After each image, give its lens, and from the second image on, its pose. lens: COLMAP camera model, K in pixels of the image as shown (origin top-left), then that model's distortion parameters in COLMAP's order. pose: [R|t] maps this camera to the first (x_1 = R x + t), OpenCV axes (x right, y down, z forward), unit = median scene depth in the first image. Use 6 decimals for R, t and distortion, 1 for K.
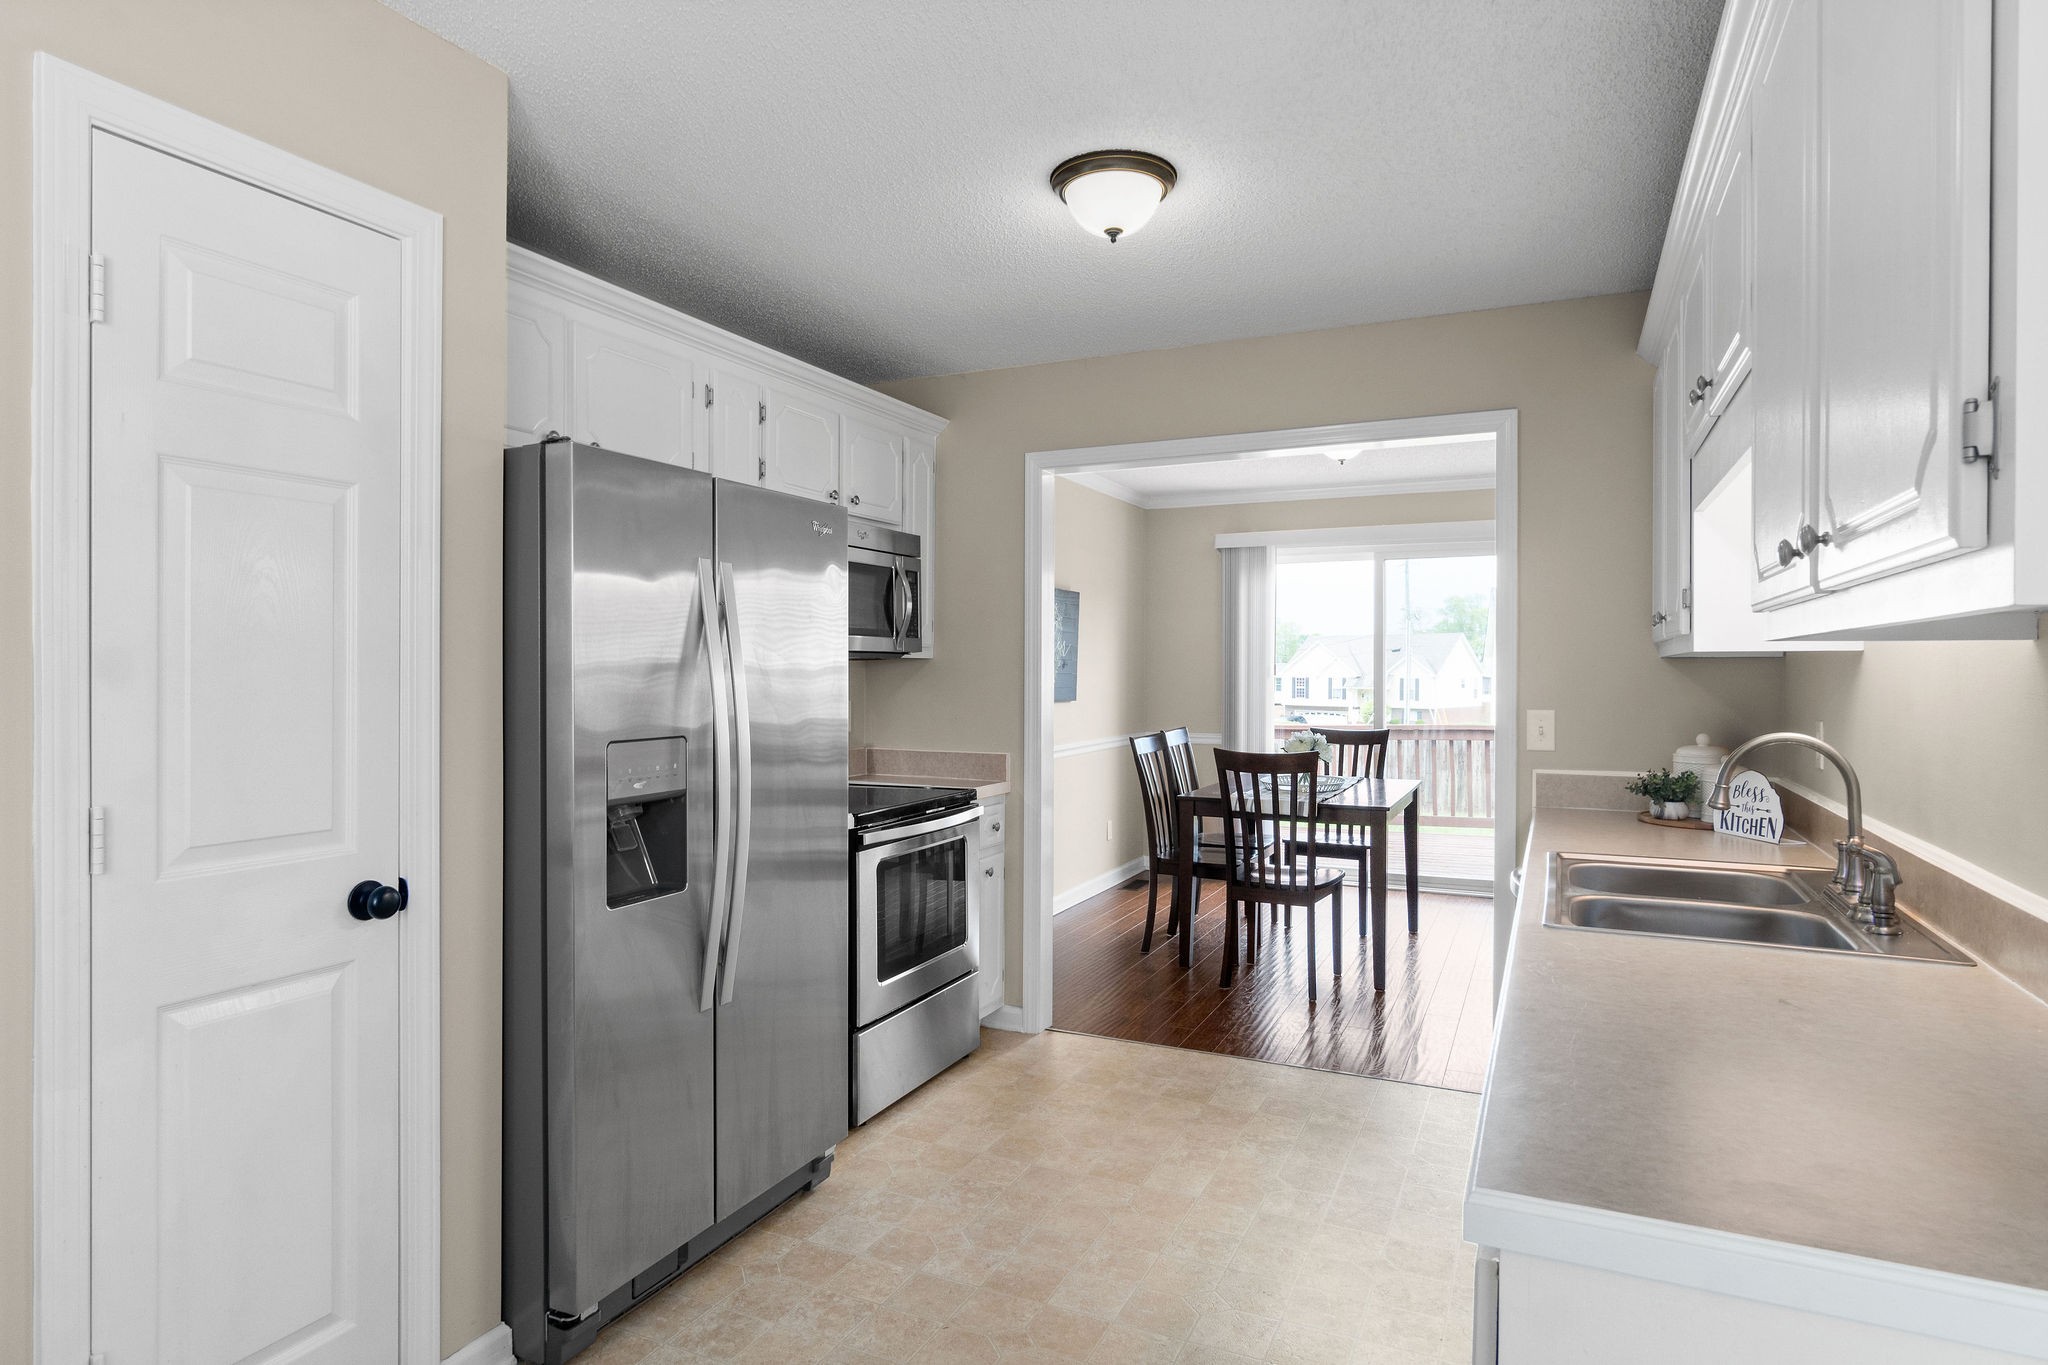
lens RADIAL K [[1183.9, 0, 995.0], [0, 1183.9, 677.2], [0, 0, 1]] dist [0.000109, -0.000507]
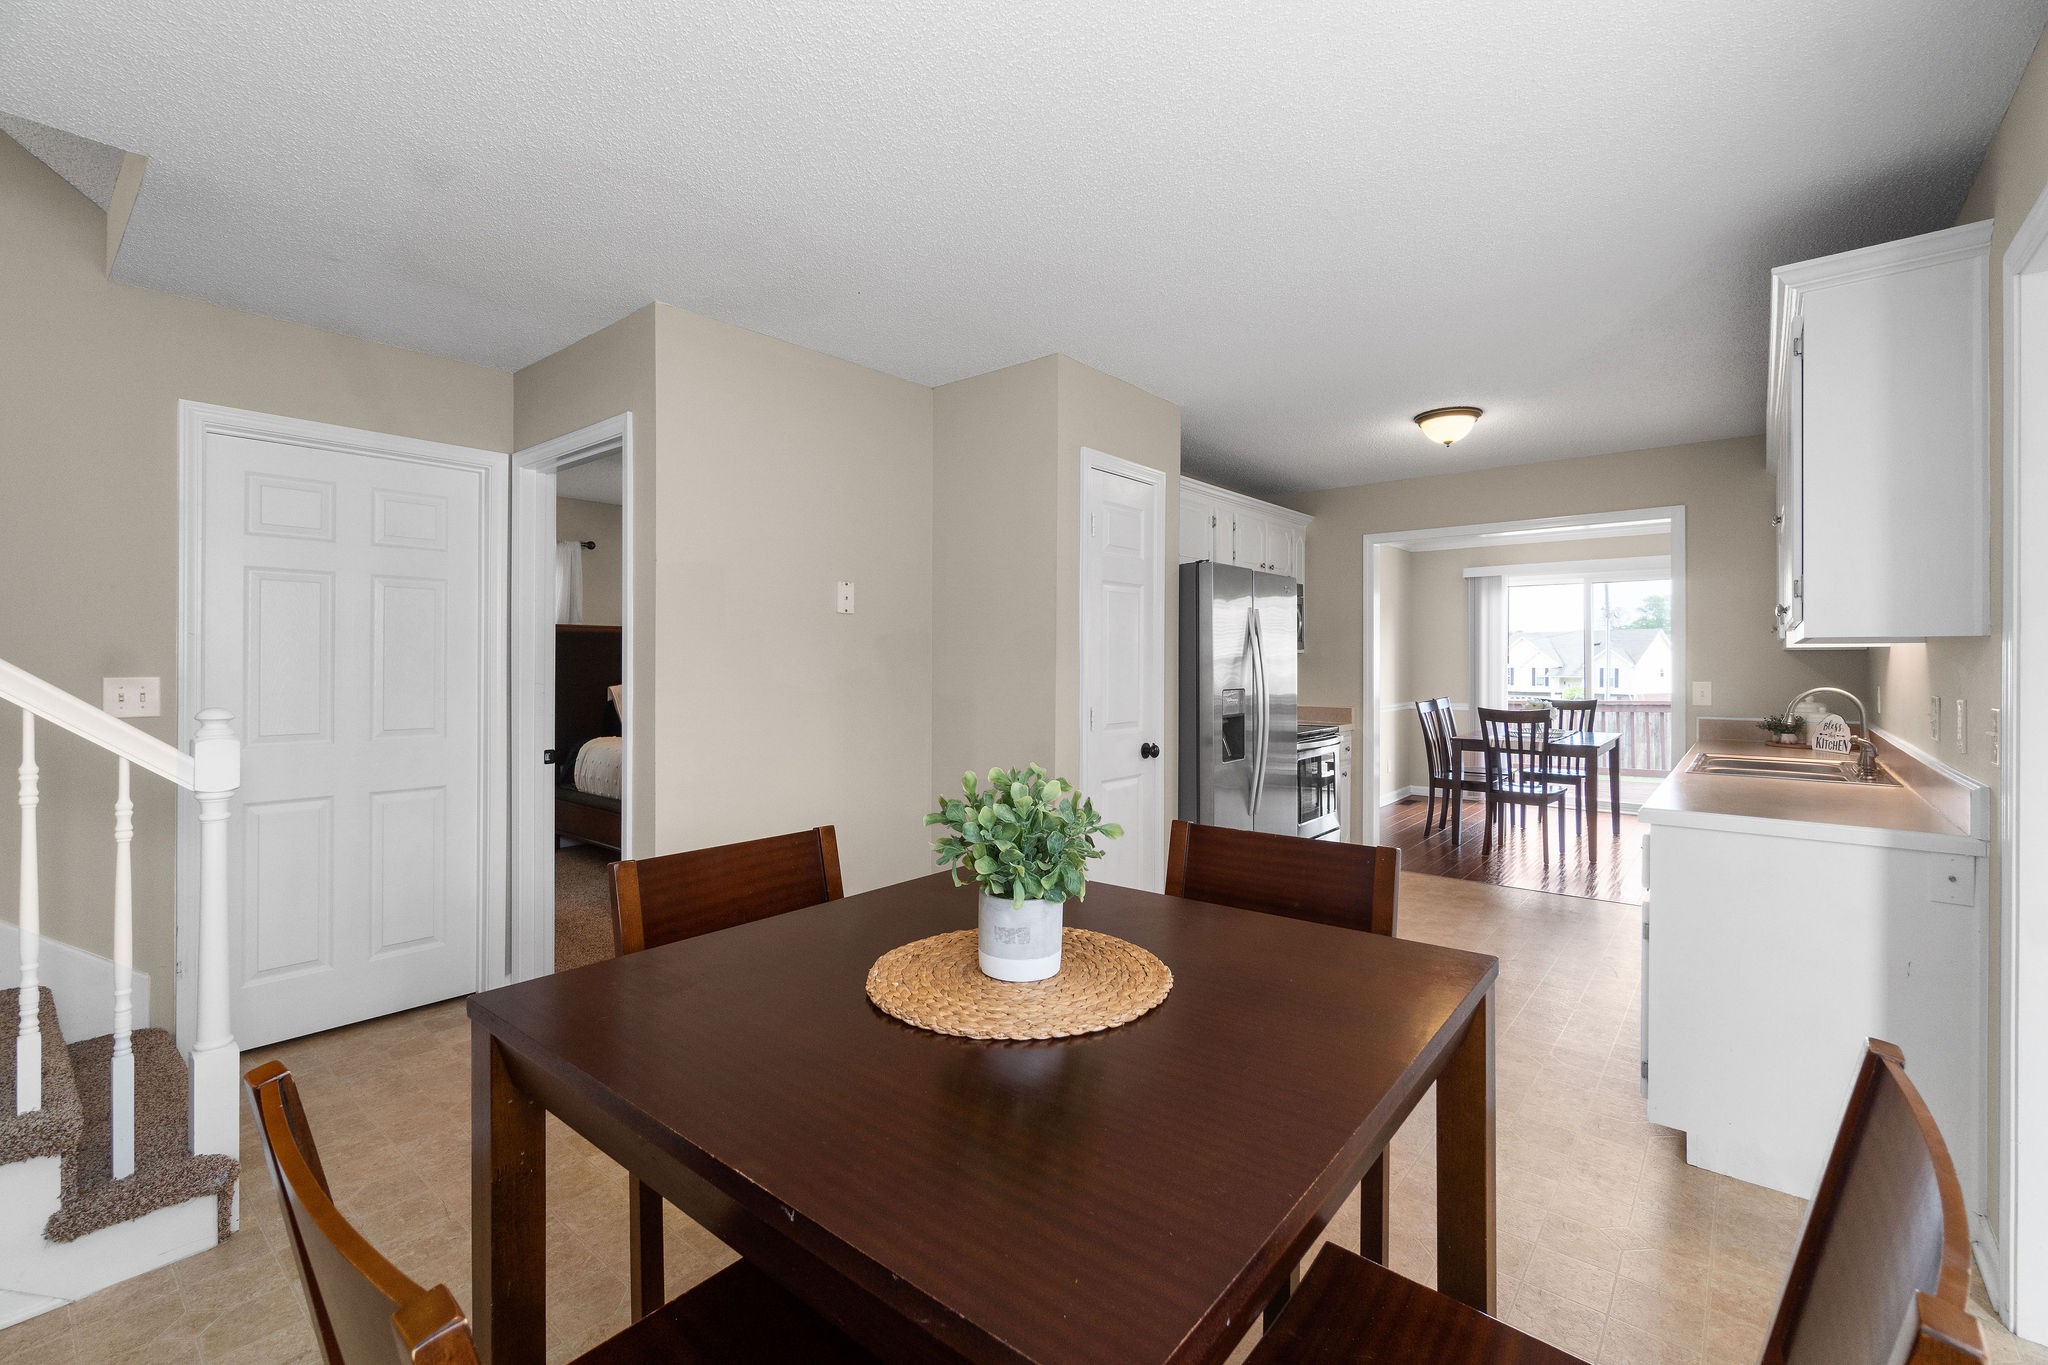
lens RADIAL K [[887.8, 0, 1024.7], [0, 887.8, 662.9], [0, 0, 1]] dist [0.000502, 0.000137]
pose [[0.970065, -0.002753, -0.242832, -0.123950], [0.001383, 0.999982, -0.005812, 0.004826], [0.242843, 0.005302, 0.970051, -0.340108]]
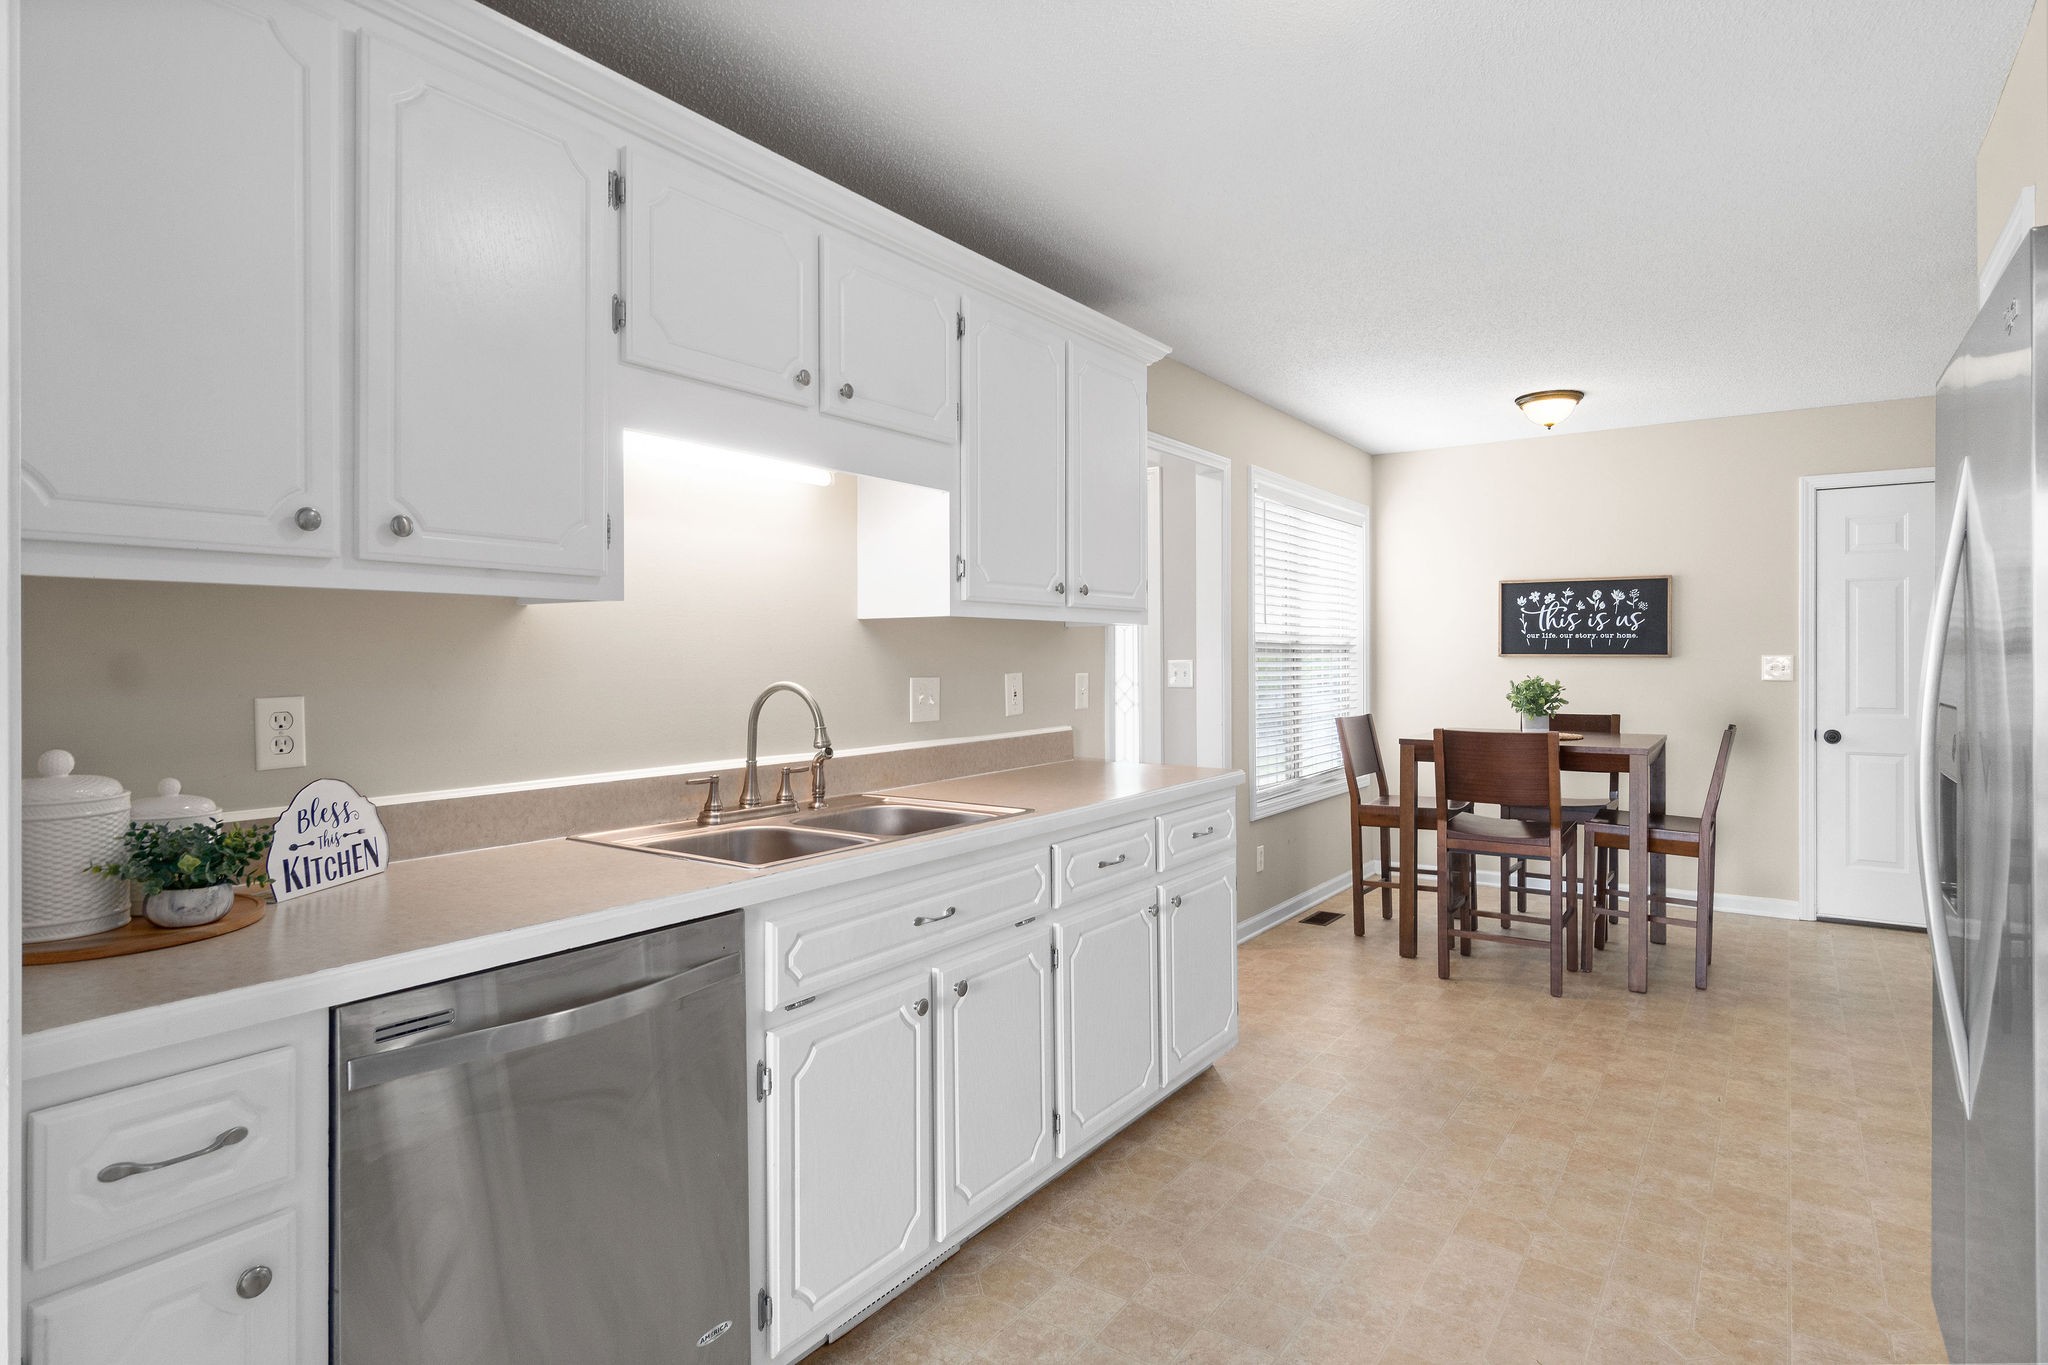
lens RADIAL K [[1088.9, 0, 1017.3], [0, 1088.9, 663.1], [0, 0, 1]] dist [0.000284, 0.000464]
pose [[-0.985457, -0.002925, 0.169902, 0.104641], [-0.001166, 0.999945, 0.010447, 0.006293], [-0.169924, 0.010097, -0.985406, 0.880220]]
